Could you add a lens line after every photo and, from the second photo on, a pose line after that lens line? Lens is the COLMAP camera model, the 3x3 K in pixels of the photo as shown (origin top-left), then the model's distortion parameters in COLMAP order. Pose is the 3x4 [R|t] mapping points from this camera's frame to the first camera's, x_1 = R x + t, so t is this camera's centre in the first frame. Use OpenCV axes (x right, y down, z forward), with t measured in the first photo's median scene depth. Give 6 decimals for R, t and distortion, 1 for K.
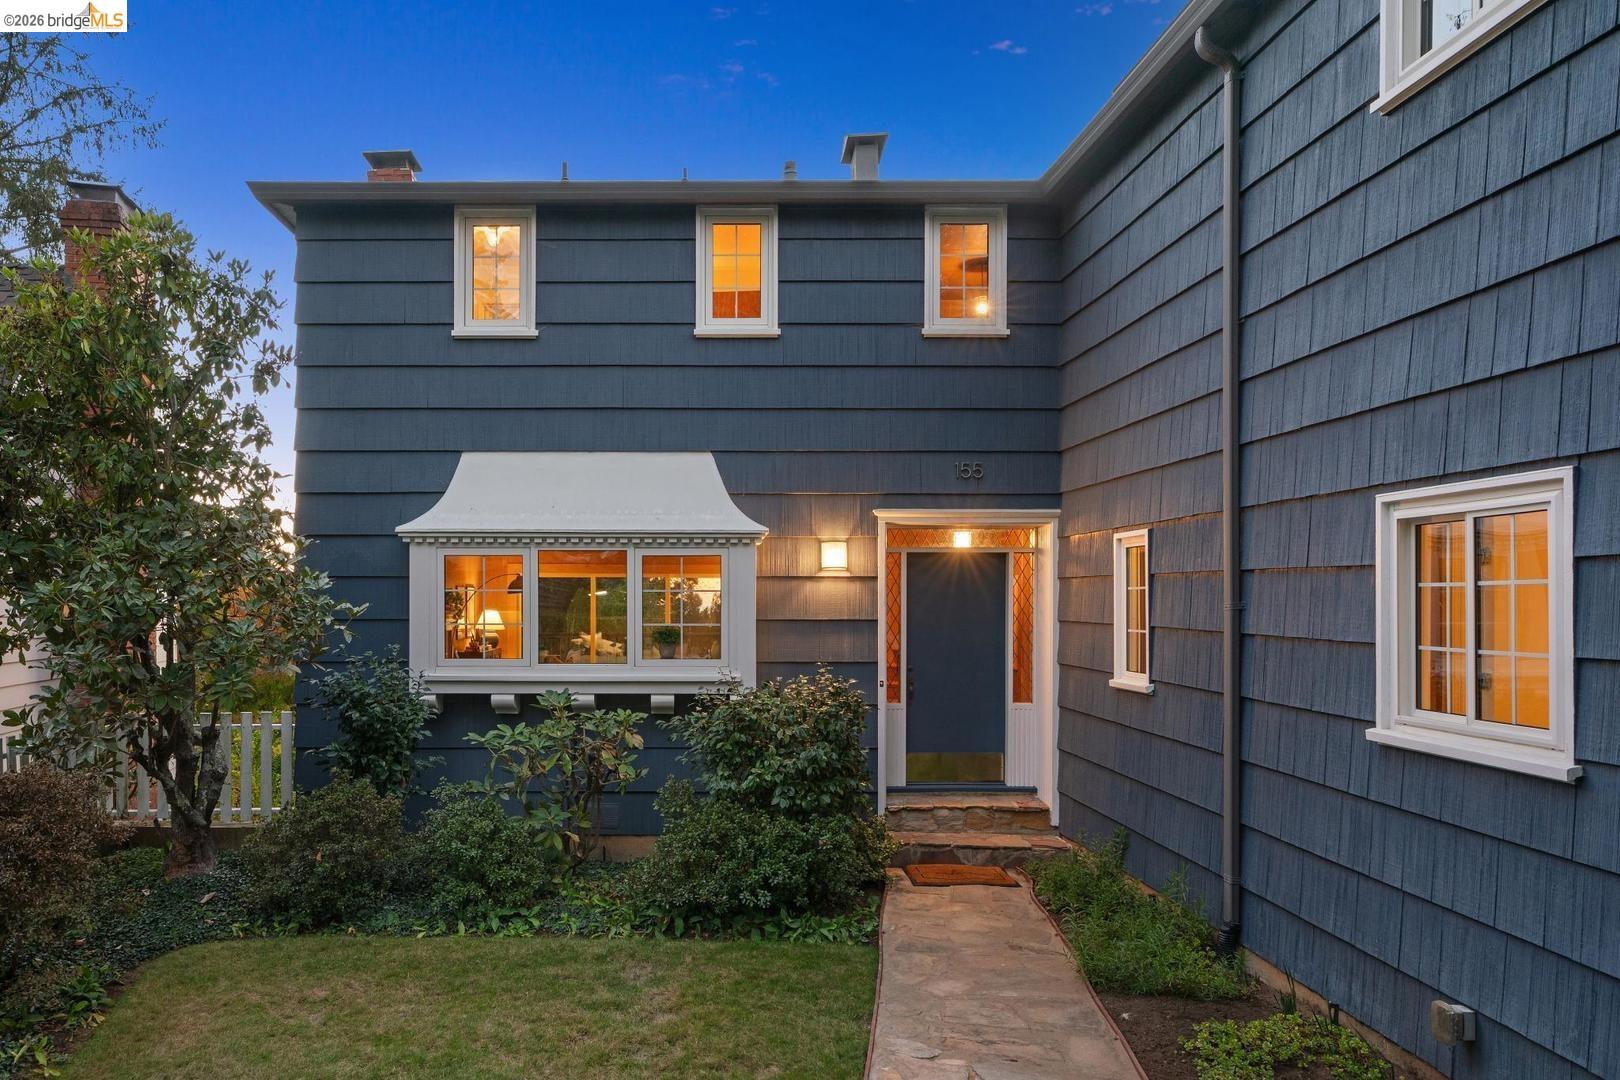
lens RADIAL K [[992.5, 0, 694.2], [0, 992.5, 595.6], [0, 0, 1]] dist [-0.009567, 0.008860]
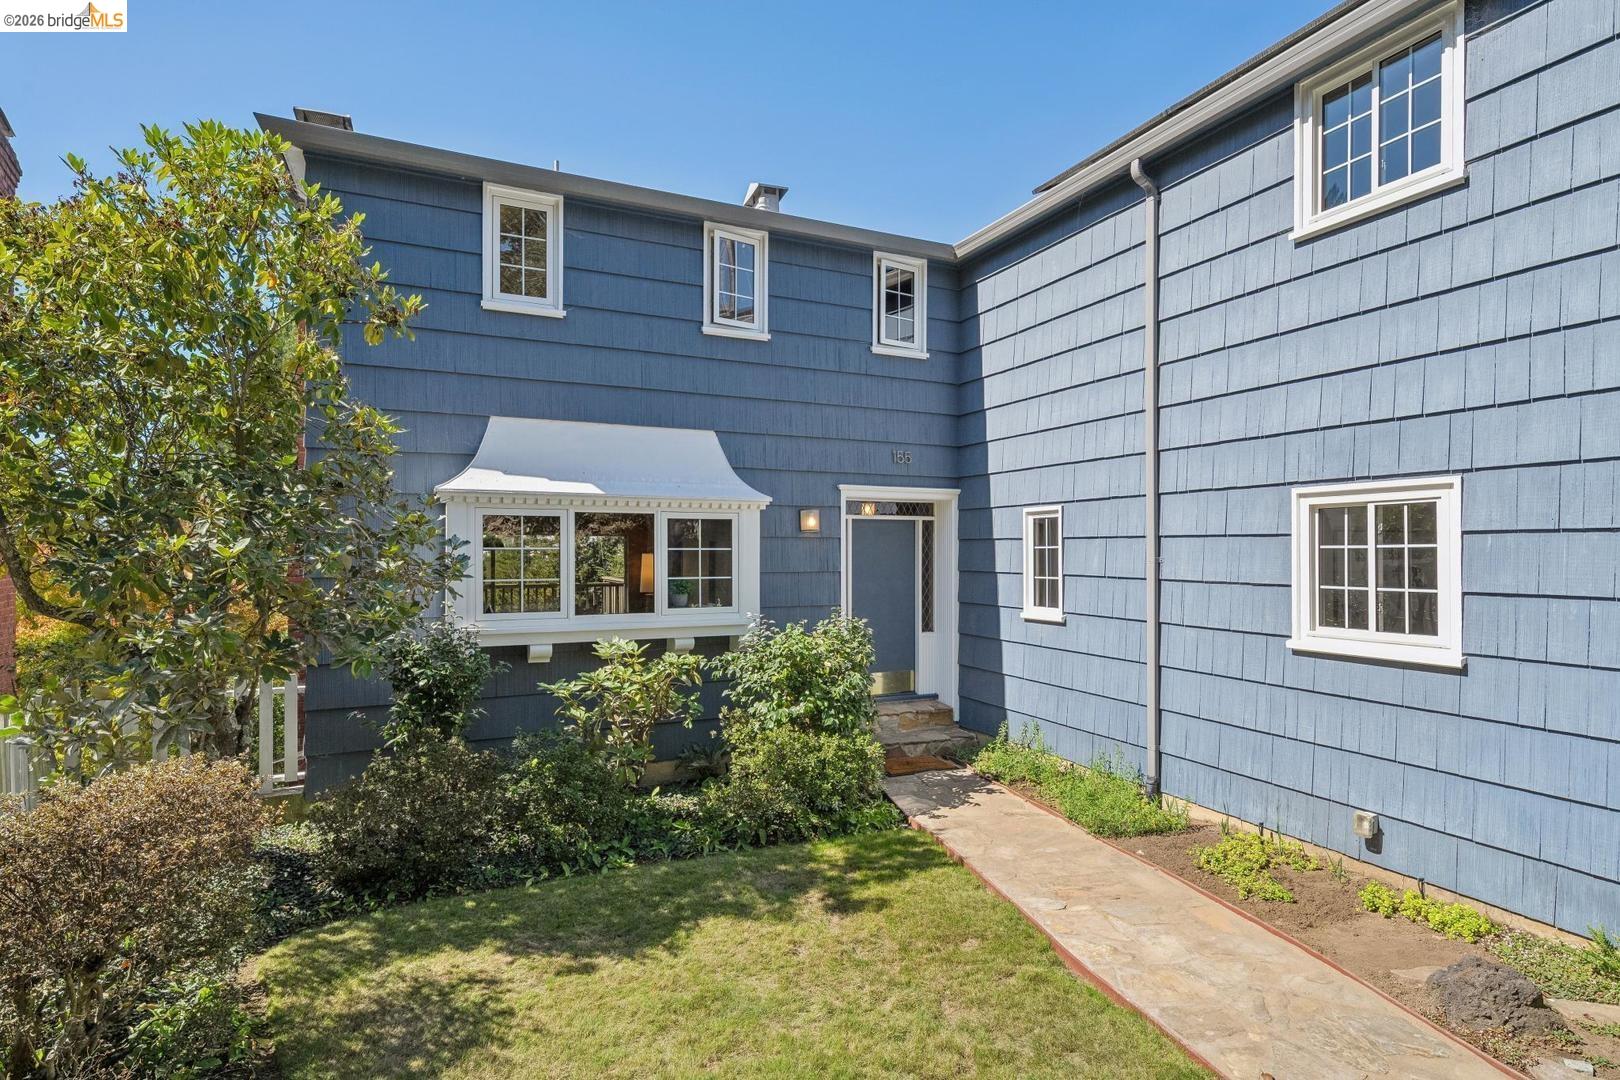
lens RADIAL K [[784.4, 0, 803.9], [0, 784.4, 543.6], [0, 0, 1]] dist [0.000103, -0.000237]
pose [[0.915882, -0.000329, 0.401447, -0.307932], [0.002610, 0.999983, -0.005137, -0.006761], [-0.401439, 0.005753, 0.915868, 0.115347]]
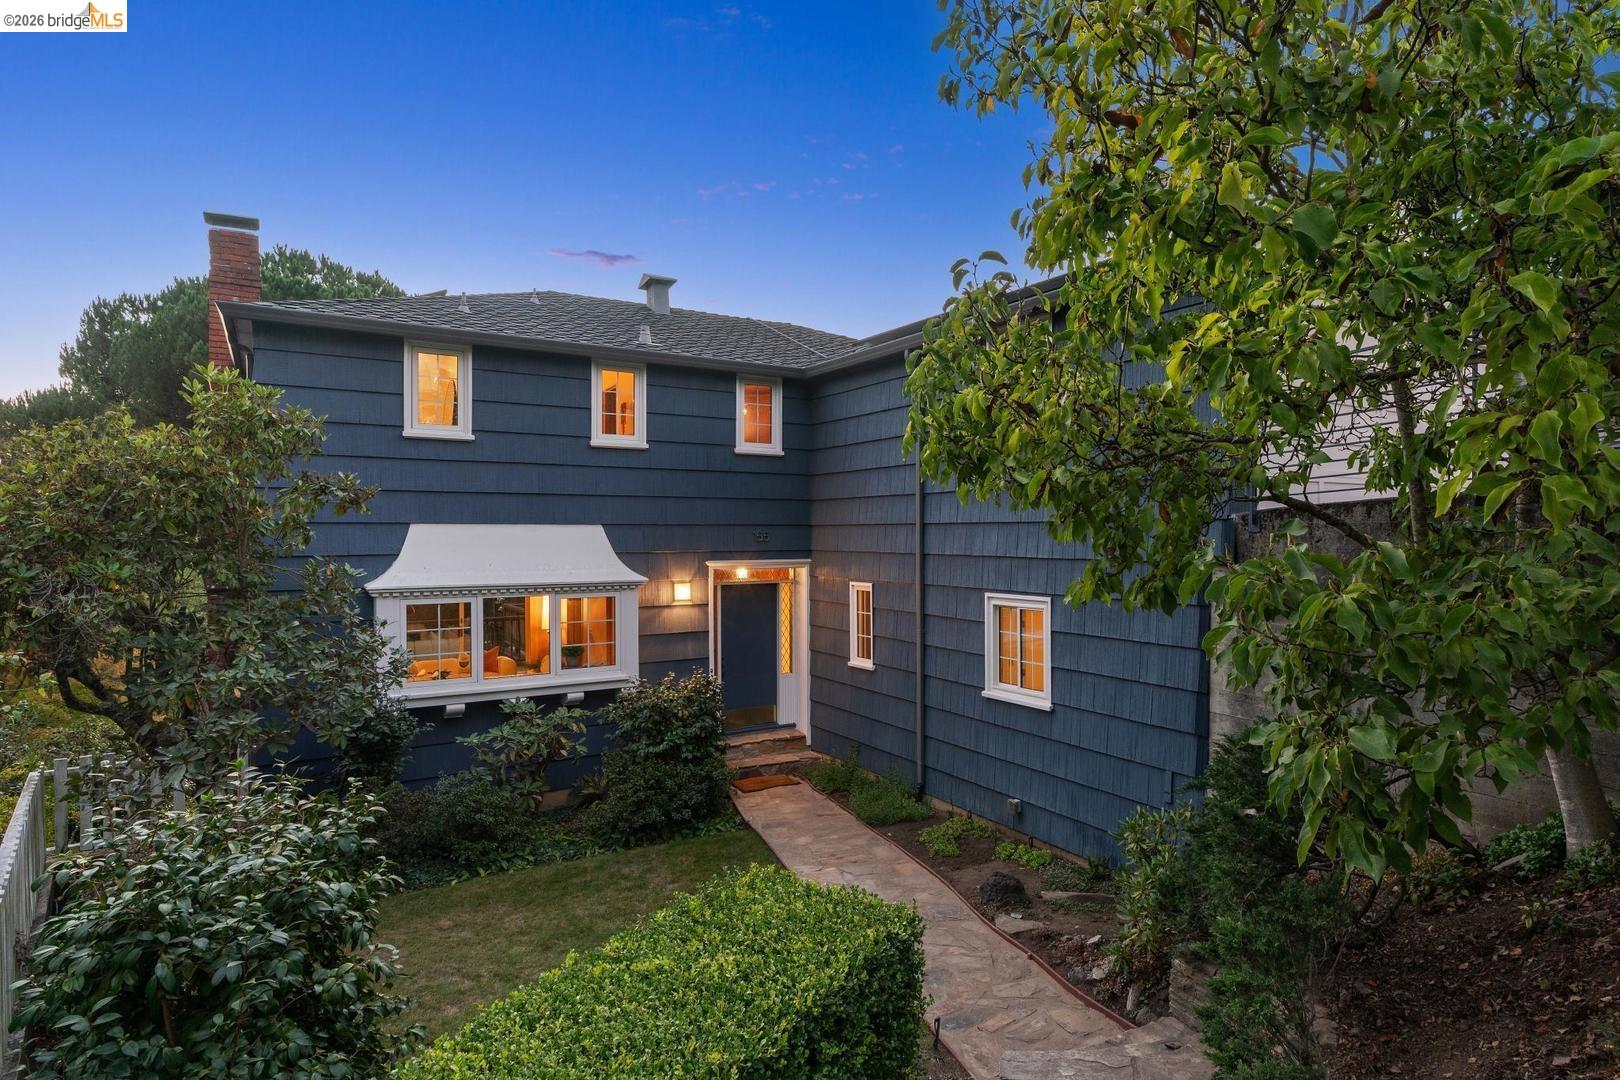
lens RADIAL K [[862.4, 0, 899.5], [0, 862.4, 549.1], [0, 0, 1]] dist [-0.005137, 0.000924]
pose [[0.829287, -0.009513, 0.558741, -0.390724], [0.004000, 0.999931, 0.011088, -0.141628], [-0.558808, -0.006960, 0.829268, -0.368334]]
